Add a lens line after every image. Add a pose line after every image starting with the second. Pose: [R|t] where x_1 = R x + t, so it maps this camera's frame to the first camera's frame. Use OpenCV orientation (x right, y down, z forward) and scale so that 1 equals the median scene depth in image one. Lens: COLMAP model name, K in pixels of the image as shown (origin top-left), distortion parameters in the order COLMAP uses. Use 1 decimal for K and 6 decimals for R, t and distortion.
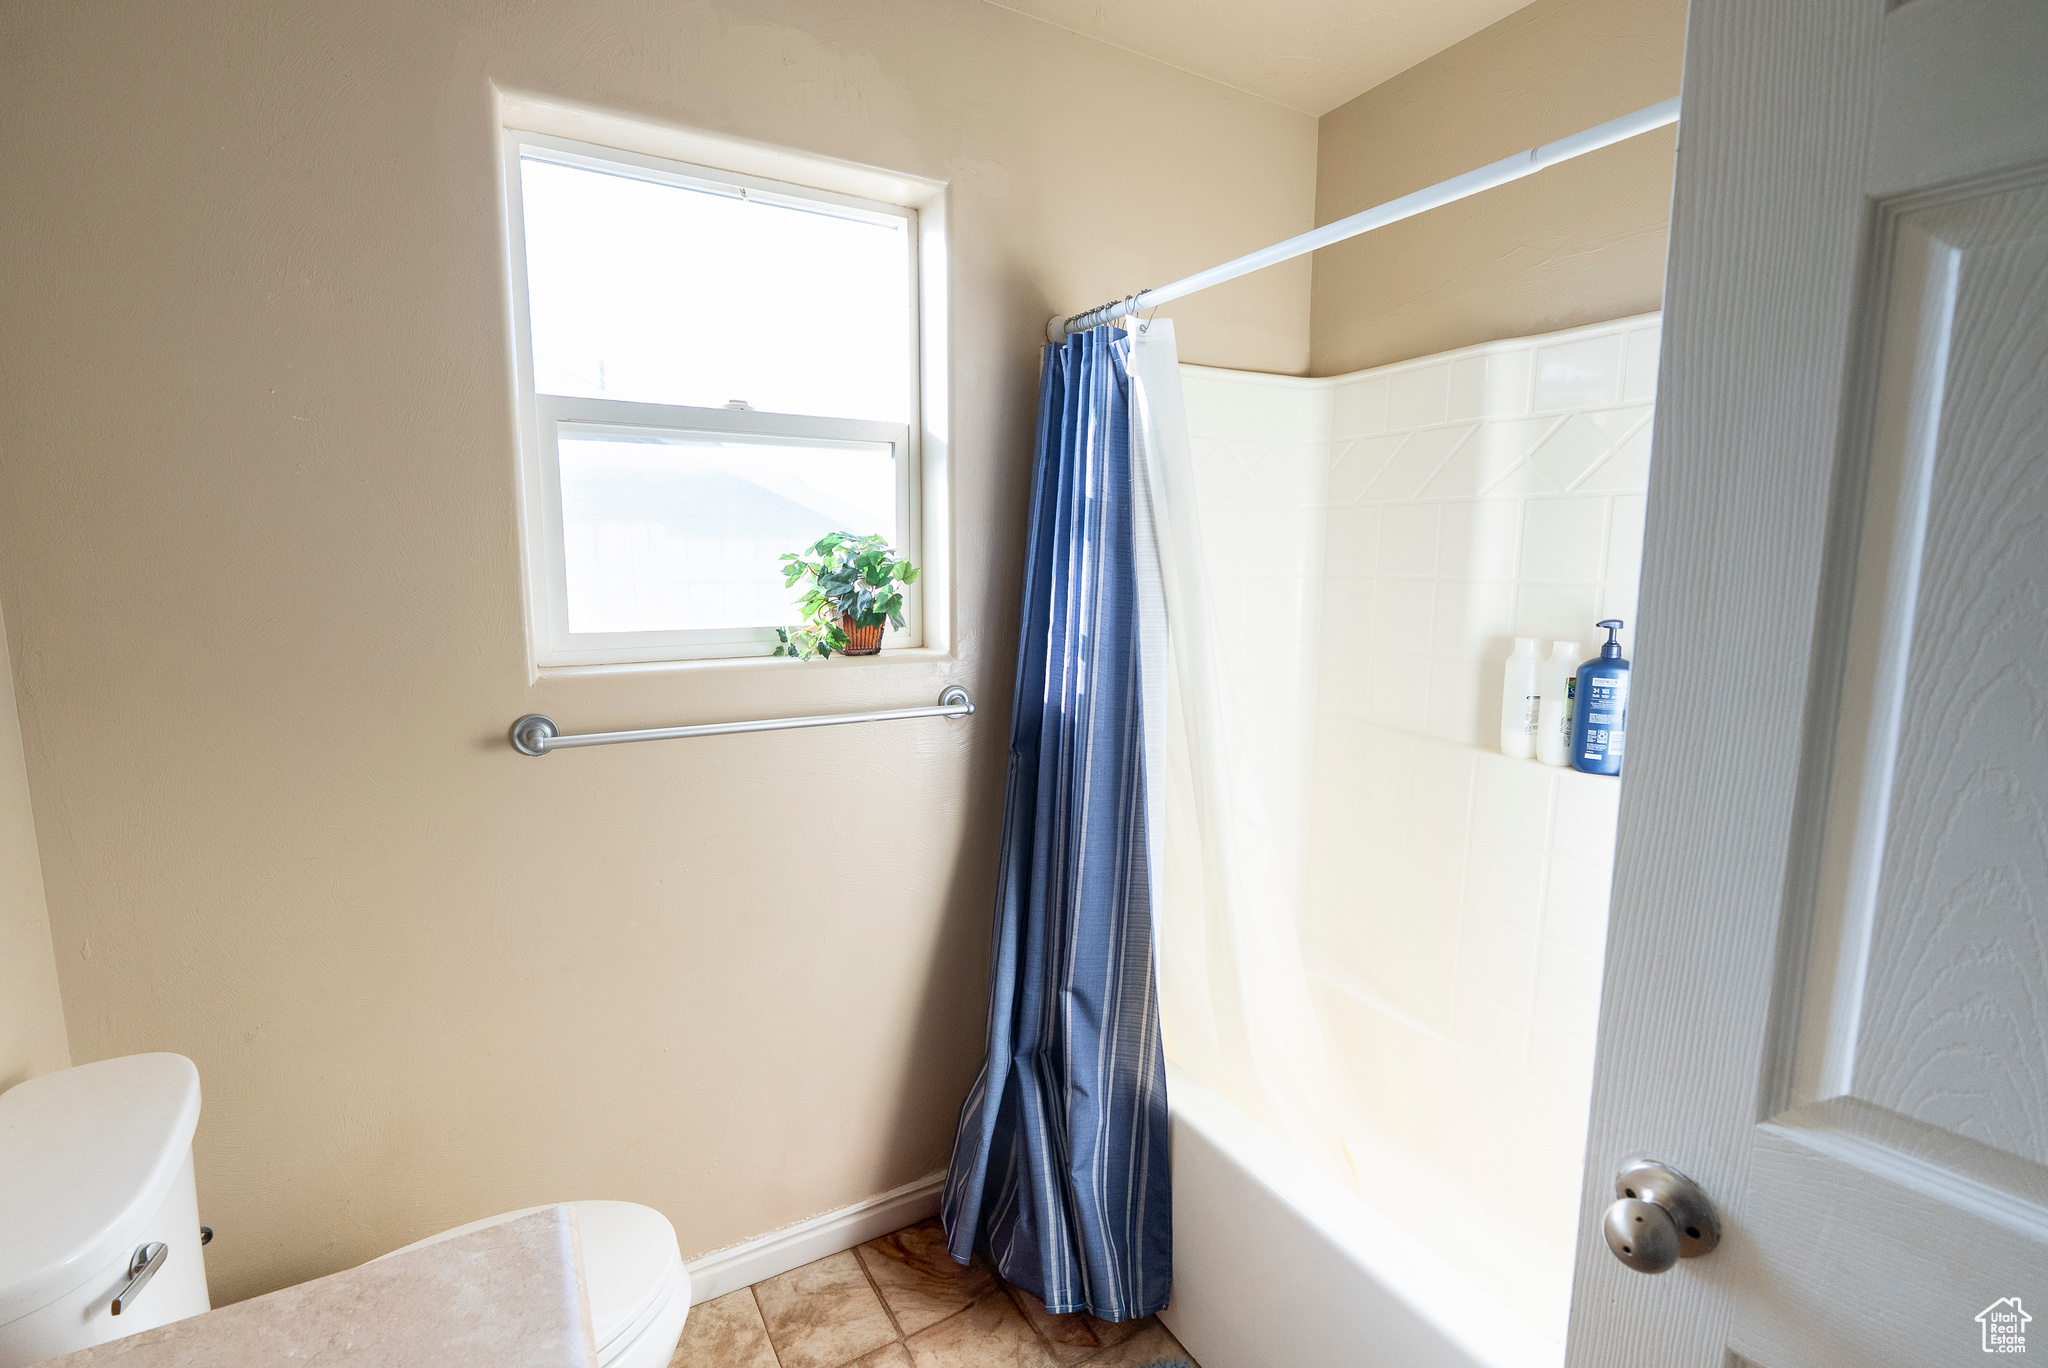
lens RADIAL K [[937.1, 0, 1018.2], [0, 937.1, 690.7], [0, 0, 1]] dist [-0.002934, 0.000696]
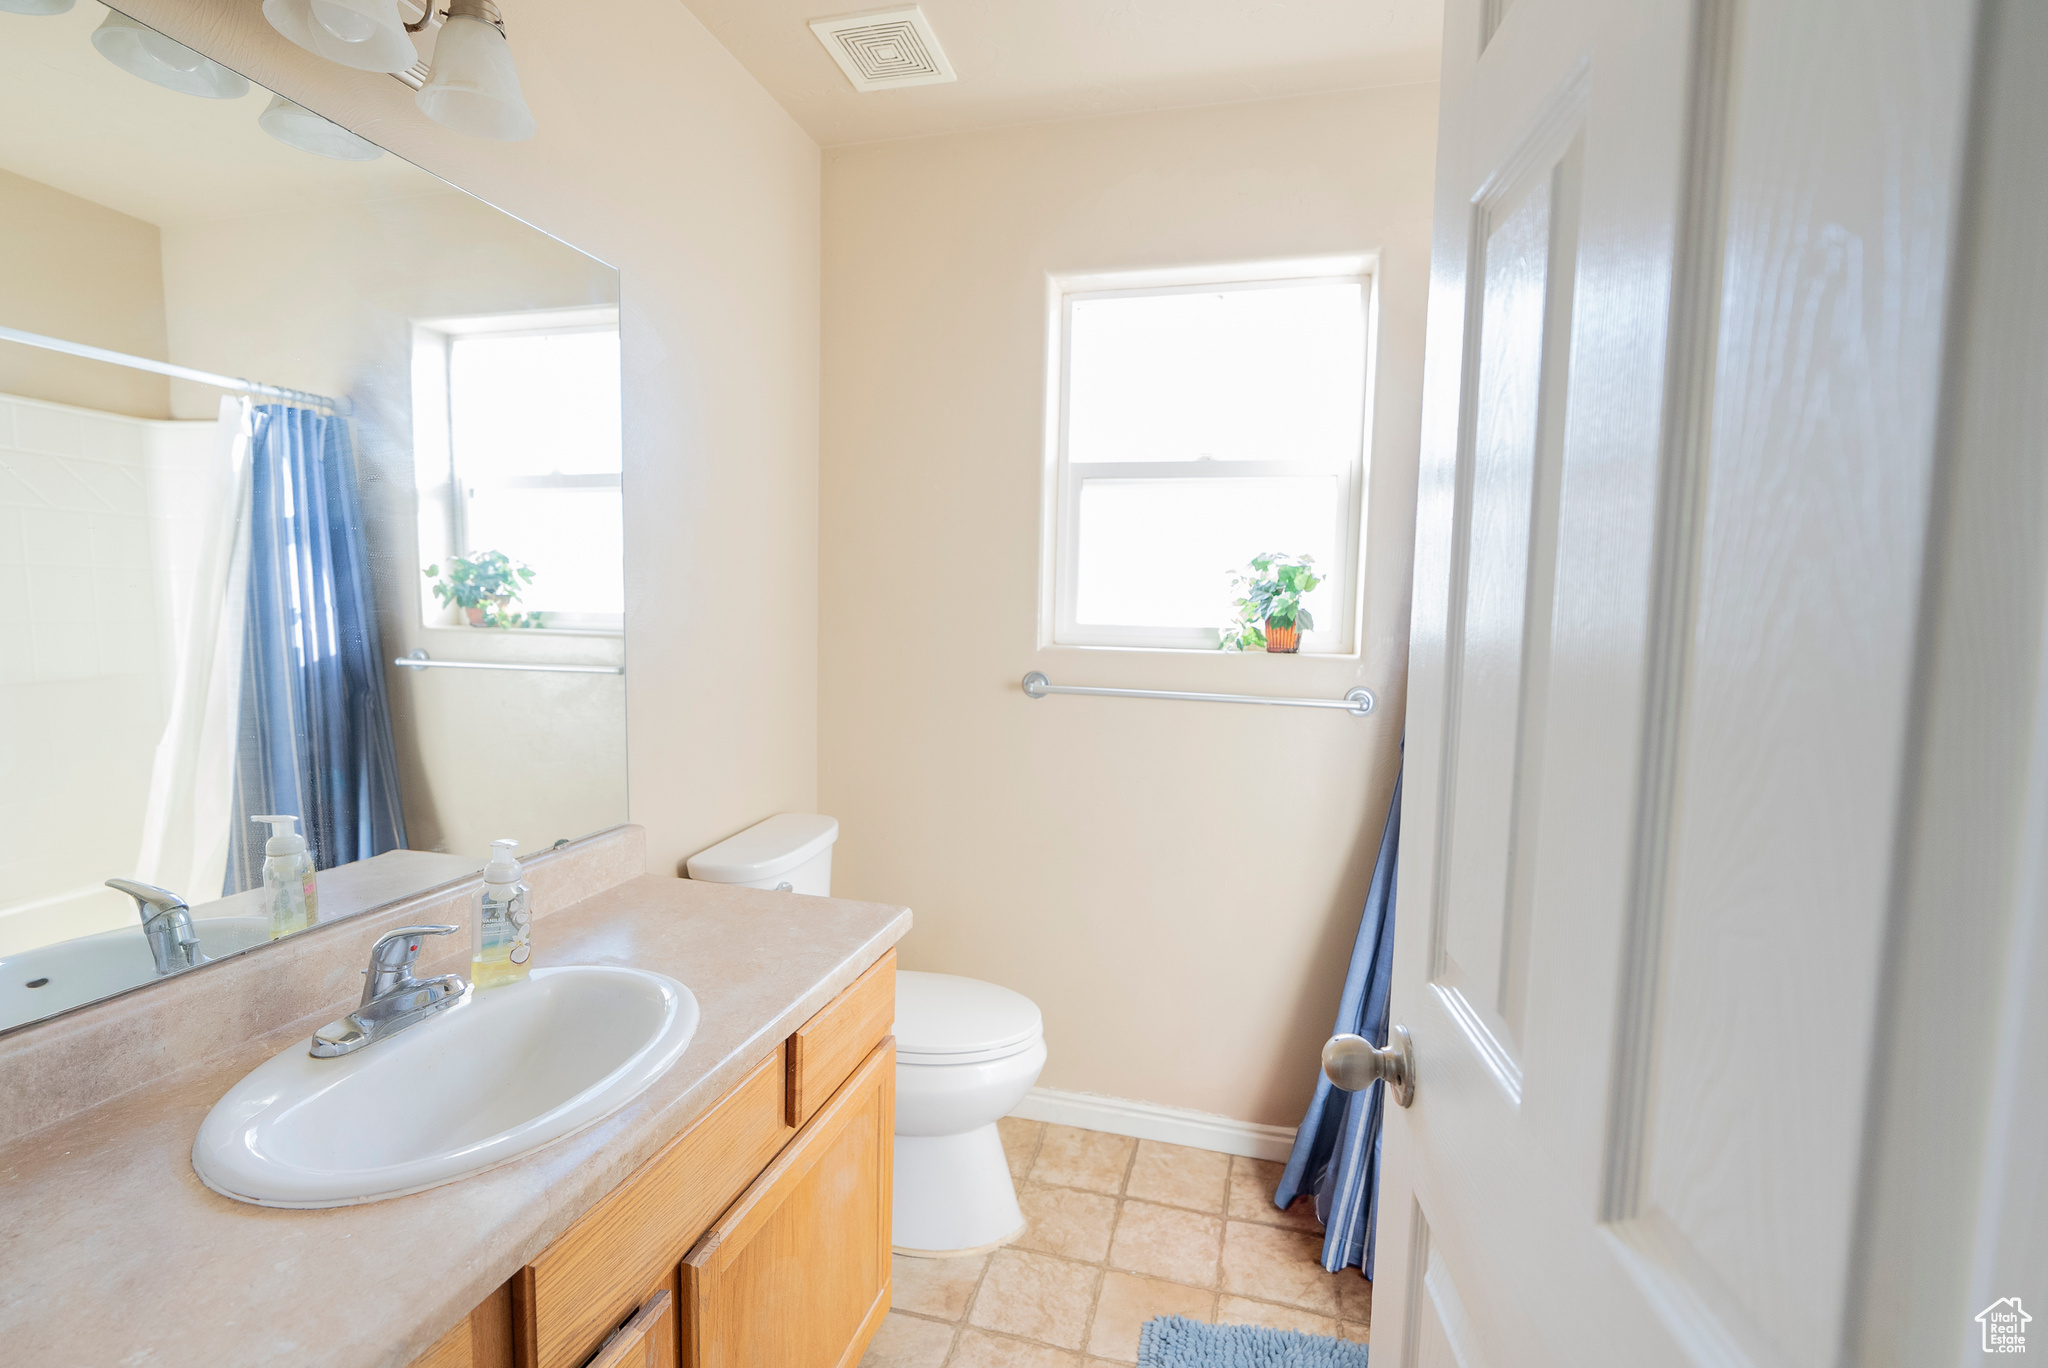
lens RADIAL K [[937.1, 0, 1030.3], [0, 937.1, 683.3], [0, 0, 1]] dist [-0.002934, 0.000696]
pose [[0.716281, 0.073902, -0.693888, 0.449268], [-0.121243, 0.992432, -0.019457, 0.064256], [0.687199, 0.098065, 0.719820, -0.080173]]
